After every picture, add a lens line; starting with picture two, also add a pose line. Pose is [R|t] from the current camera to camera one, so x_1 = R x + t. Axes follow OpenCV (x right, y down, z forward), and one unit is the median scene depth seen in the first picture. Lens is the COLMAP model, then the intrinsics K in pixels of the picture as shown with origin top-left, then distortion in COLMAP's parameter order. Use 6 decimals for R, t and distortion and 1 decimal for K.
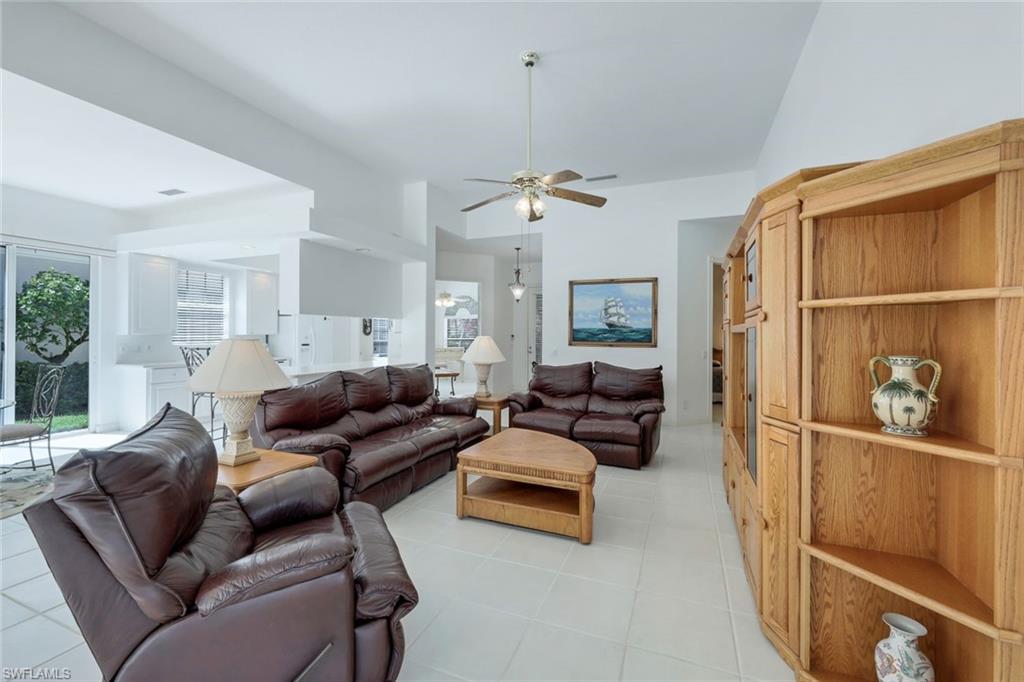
lens RADIAL K [[427.4, 0, 508.2], [0, 427.4, 332.0], [0, 0, 1]] dist [-0.002280, -0.000358]
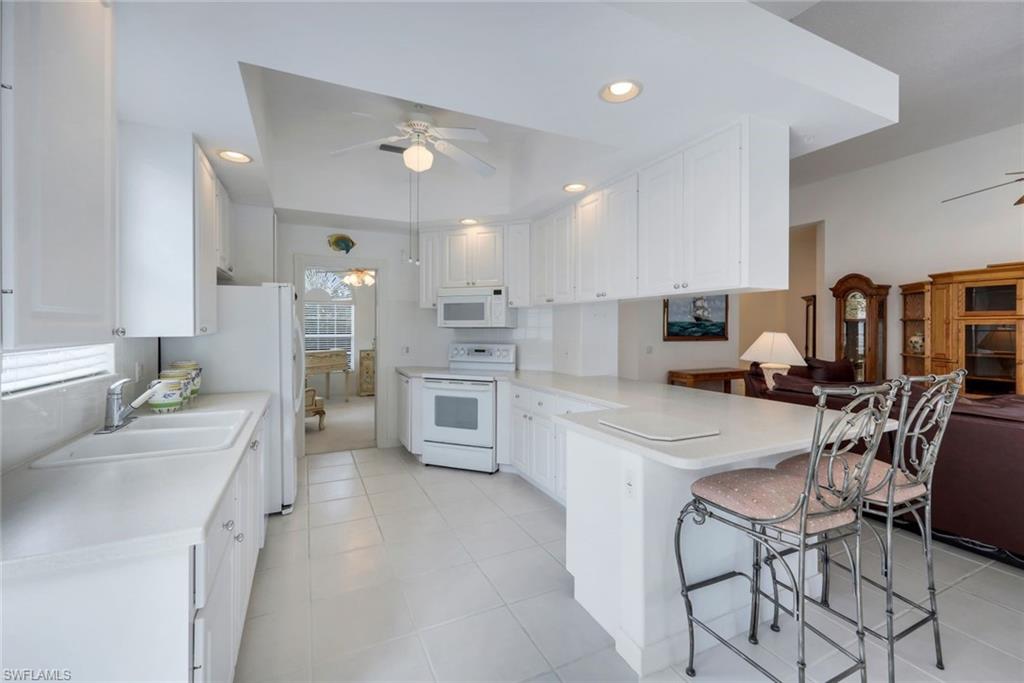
lens RADIAL K [[427.4, 0, 508.2], [0, 427.4, 332.5], [0, 0, 1]] dist [-0.002280, -0.000358]
pose [[0.647735, -0.011372, 0.761781, -0.776440], [0.000164, 0.999891, 0.014787, 0.000813], [-0.761866, -0.009453, 0.647666, 0.708616]]
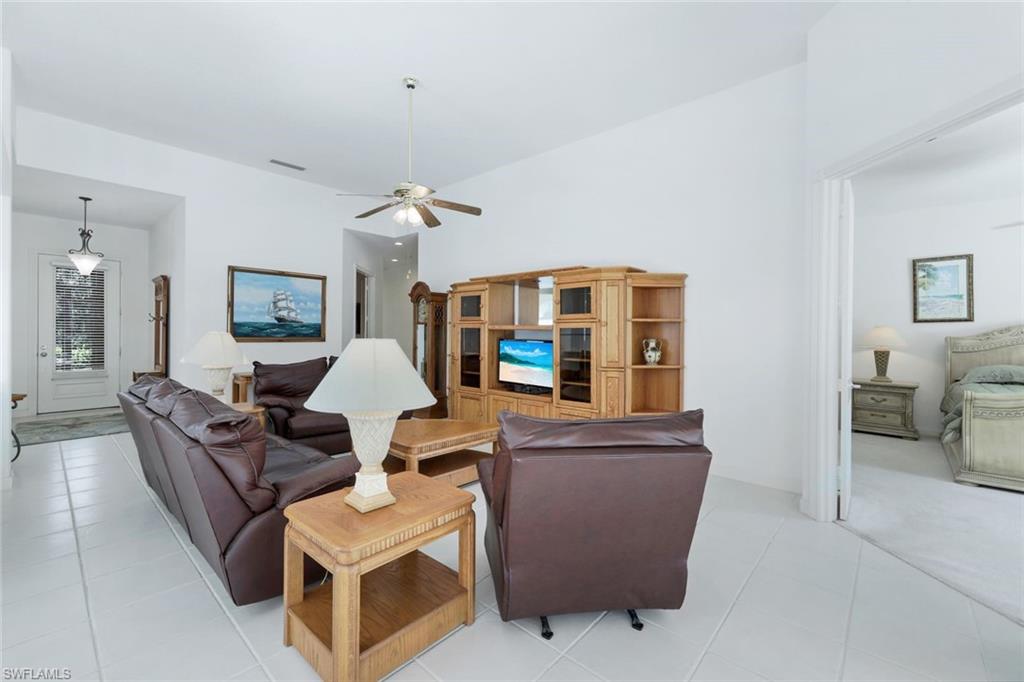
lens RADIAL K [[427.4, 0, 508.2], [0, 427.4, 332.0], [0, 0, 1]] dist [-0.002280, -0.000358]
pose [[0.317633, -0.005406, 0.948198, -0.505473], [-0.011095, 0.999894, 0.009418, -0.002730], [-0.948149, -0.013512, 0.317539, 0.218357]]
